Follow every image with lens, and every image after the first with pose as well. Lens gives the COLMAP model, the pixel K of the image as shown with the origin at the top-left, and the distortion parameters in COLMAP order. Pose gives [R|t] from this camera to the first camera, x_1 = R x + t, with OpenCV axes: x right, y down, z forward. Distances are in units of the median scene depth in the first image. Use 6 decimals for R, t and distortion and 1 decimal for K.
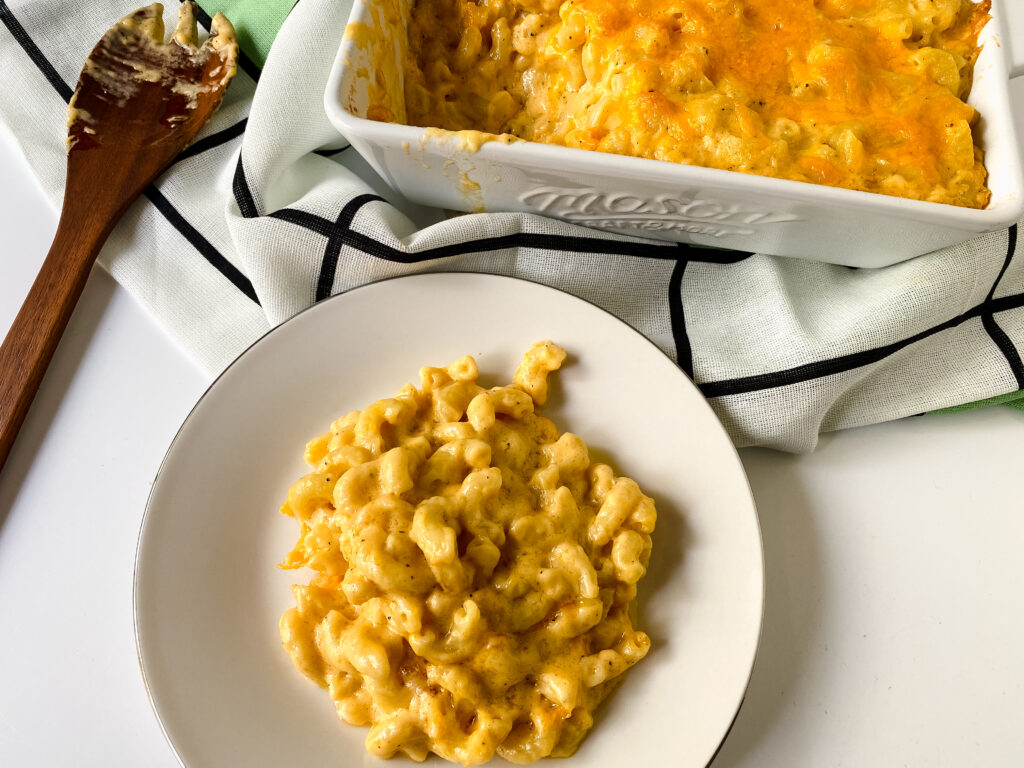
lens RADIAL K [[790.5, 0, 511.3], [0, 790.5, 383.6], [0, 0, 1]] dist [-0.006169, 0.004744]
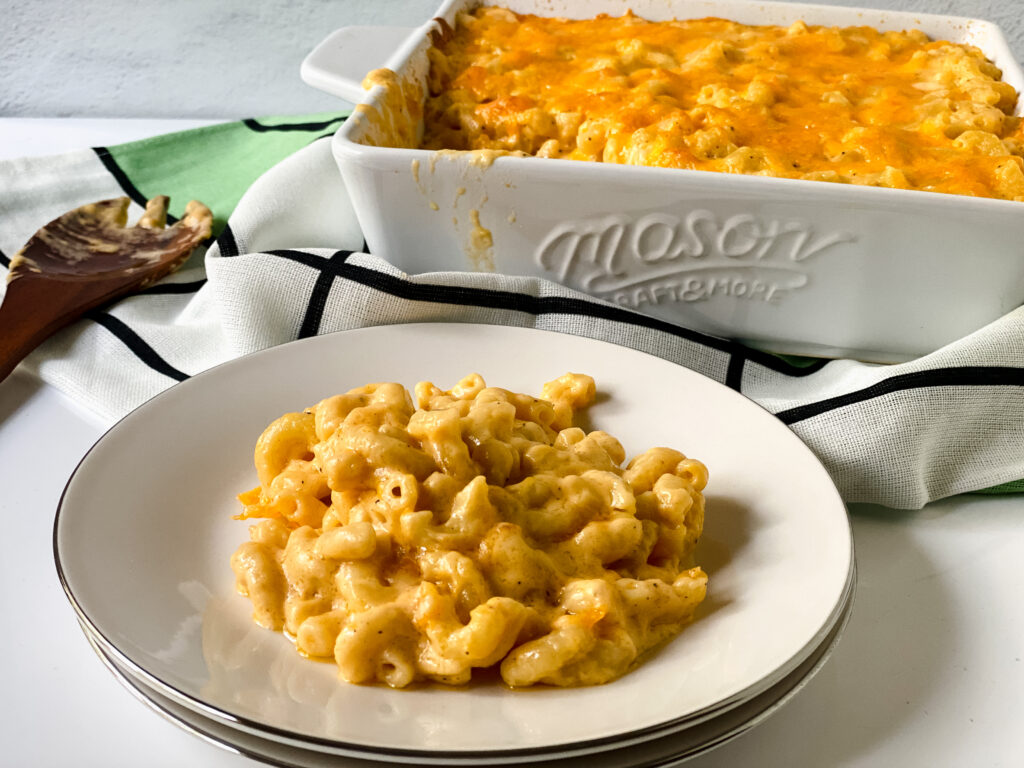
lens RADIAL K [[1544.4, 0, 512.1], [0, 1544.4, 383.5], [0, 0, 1]] dist [-0.008127, 0.000000]
pose [[0.999840, -0.008401, -0.015767, 0.009344], [-0.003356, 0.778512, -0.627620, 0.999529], [0.017548, 0.627573, 0.778360, -0.262649]]
